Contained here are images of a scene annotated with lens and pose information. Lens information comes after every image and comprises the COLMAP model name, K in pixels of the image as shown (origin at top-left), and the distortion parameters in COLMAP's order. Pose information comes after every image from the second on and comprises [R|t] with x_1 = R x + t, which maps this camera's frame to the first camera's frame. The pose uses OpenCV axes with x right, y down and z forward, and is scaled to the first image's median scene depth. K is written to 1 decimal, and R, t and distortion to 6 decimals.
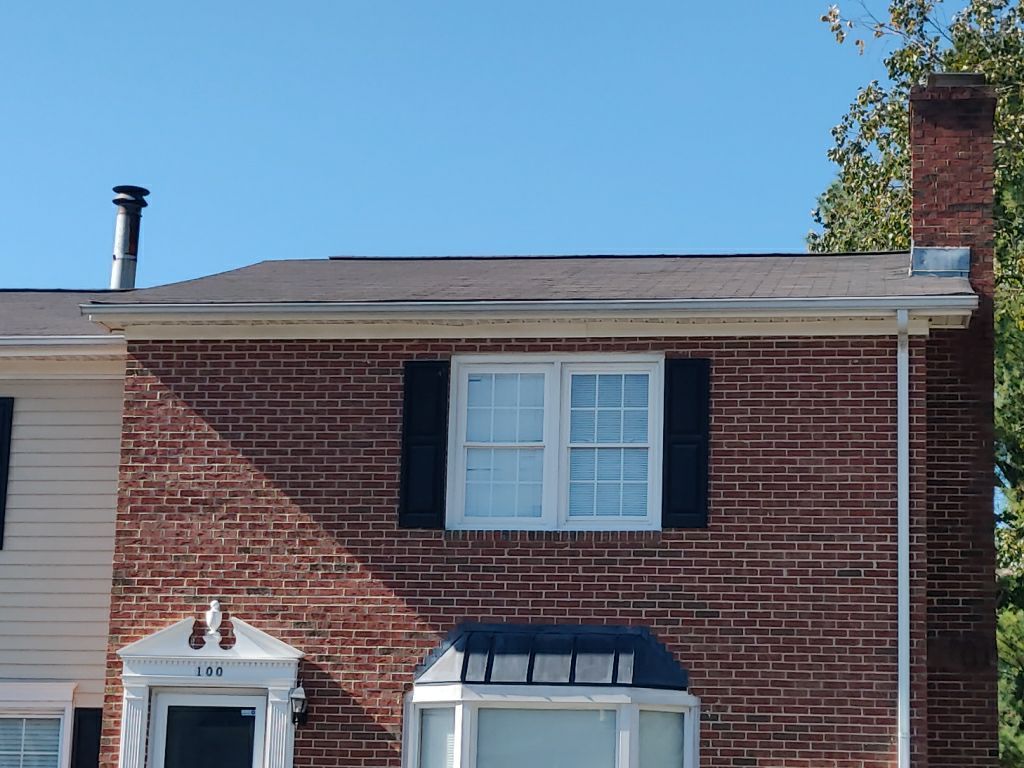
lens RADIAL K [[2437.3, 0, 512.0], [0, 2437.3, 384.0], [0, 0, 1]] dist [0.095143, 0.782388]
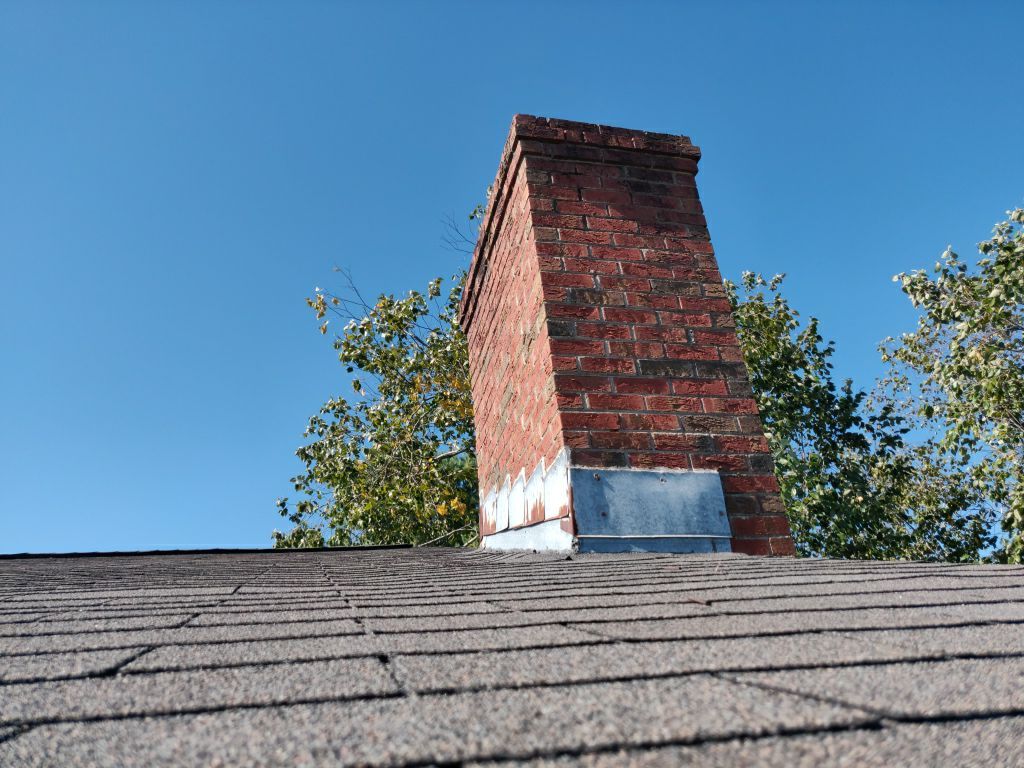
lens RADIAL K [[790.7, 0, 512.0], [0, 790.7, 384.0], [0, 0, 1]] dist [-0.007805, 0.077643]
pose [[0.920704, 0.071605, 0.383636, 0.122173], [0.040016, 0.960521, -0.275315, -0.039974], [-0.388205, 0.268836, 0.881490, 0.973221]]
